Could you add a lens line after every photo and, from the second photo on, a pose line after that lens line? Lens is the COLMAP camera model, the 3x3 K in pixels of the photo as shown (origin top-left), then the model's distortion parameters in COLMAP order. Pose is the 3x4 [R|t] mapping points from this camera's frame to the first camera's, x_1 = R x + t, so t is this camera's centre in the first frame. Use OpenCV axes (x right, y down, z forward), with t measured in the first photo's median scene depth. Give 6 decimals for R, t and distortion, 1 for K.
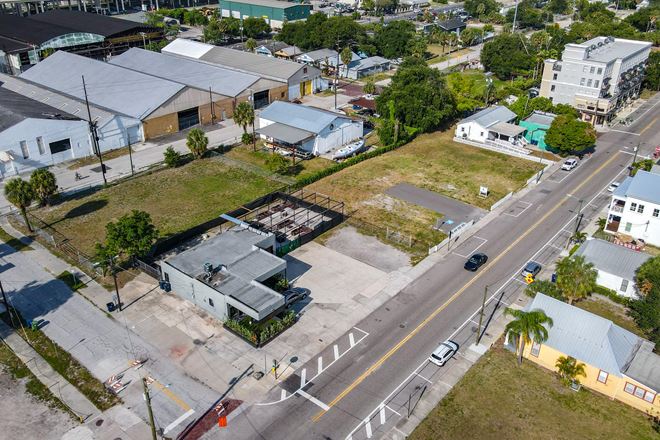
lens RADIAL K [[576.1, 0, 330.8], [0, 576.1, 217.8], [0, 0, 1]] dist [-0.005923, 0.049736]
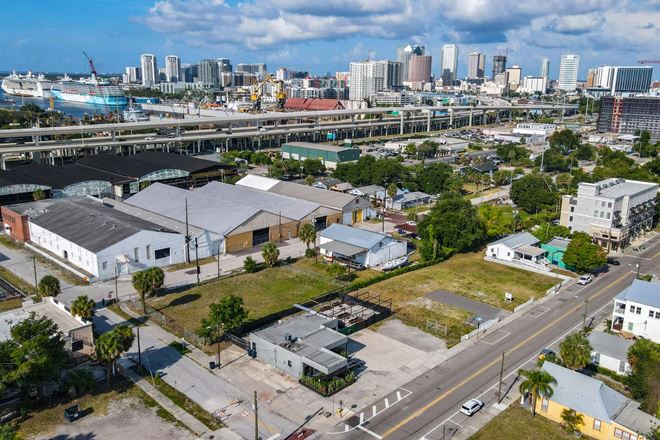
lens RADIAL K [[576.1, 0, 330.8], [0, 576.1, 217.8], [0, 0, 1]] dist [-0.005923, 0.049736]
pose [[0.997153, 0.020197, -0.072651, -0.020537], [-0.036696, 0.971657, -0.233530, 0.093306], [0.065875, 0.235531, 0.969632, -0.239562]]
